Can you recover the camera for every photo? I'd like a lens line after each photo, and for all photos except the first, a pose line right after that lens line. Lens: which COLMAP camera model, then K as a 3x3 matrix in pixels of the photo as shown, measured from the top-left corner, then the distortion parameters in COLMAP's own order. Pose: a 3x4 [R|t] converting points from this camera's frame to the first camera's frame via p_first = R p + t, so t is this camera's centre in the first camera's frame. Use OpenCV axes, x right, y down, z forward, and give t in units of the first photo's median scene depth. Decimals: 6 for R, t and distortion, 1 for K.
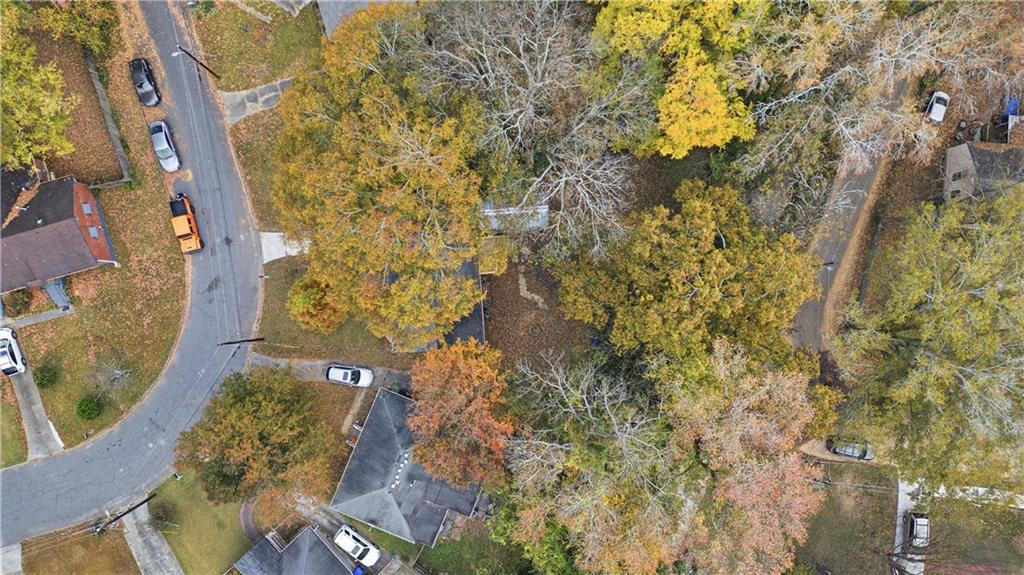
lens RADIAL K [[707.5, 0, 512.0], [0, 707.5, 287.5], [0, 0, 1]] dist [-0.000868, -0.000493]
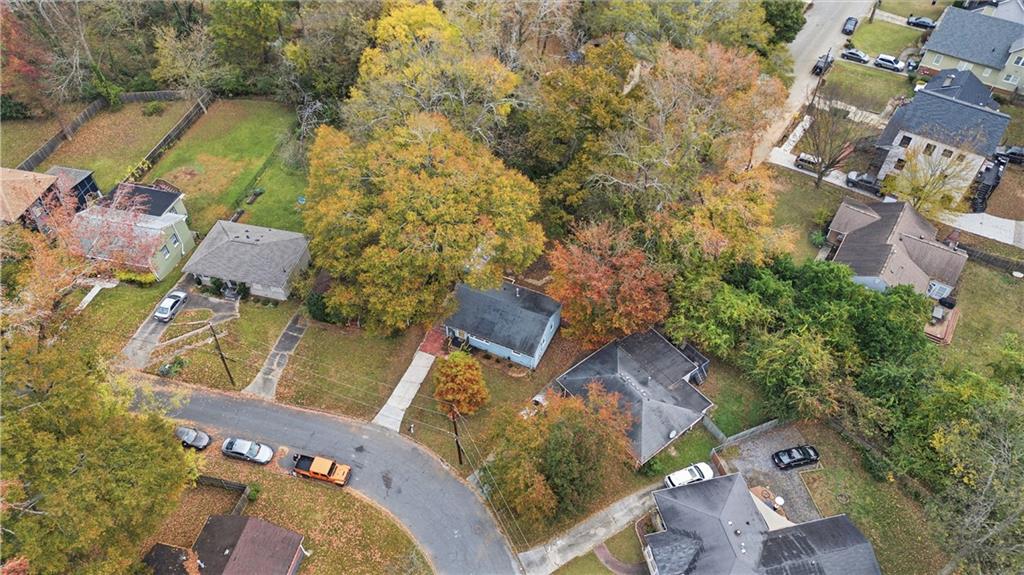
lens RADIAL K [[707.5, 0, 512.0], [0, 707.5, 287.5], [0, 0, 1]] dist [-0.000868, -0.000493]
pose [[0.481556, -0.665822, 0.569899, -0.741275], [0.876405, 0.369055, -0.309376, 0.363945], [-0.004335, 0.648444, 0.761250, 0.079678]]
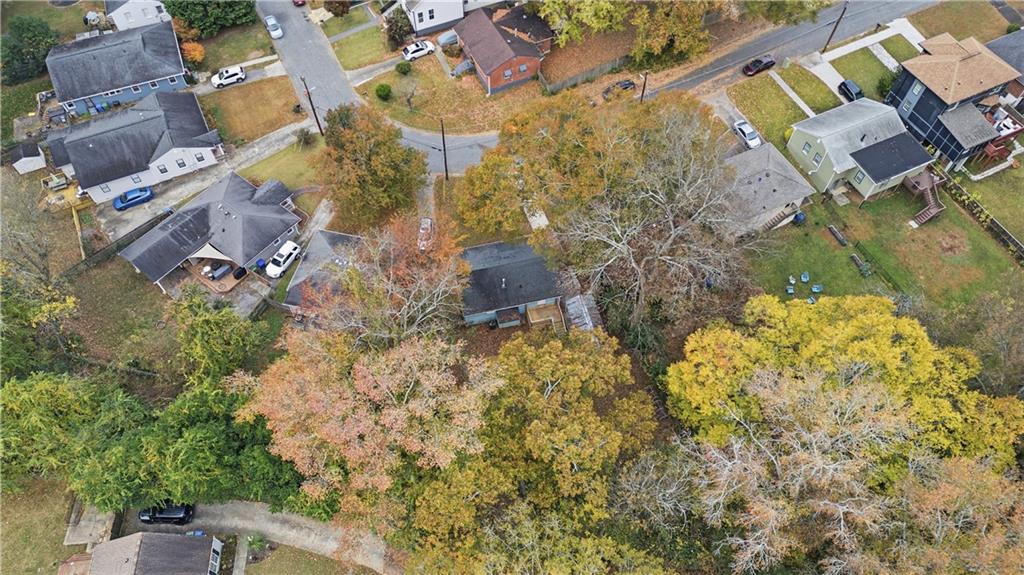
lens RADIAL K [[707.5, 0, 512.0], [0, 707.5, 287.5], [0, 0, 1]] dist [-0.000868, -0.000493]
pose [[0.168479, 0.817499, -0.550735, 0.535424], [-0.985667, 0.144623, -0.086857, 0.097932], [0.008643, 0.557475, 0.830148, 0.047856]]
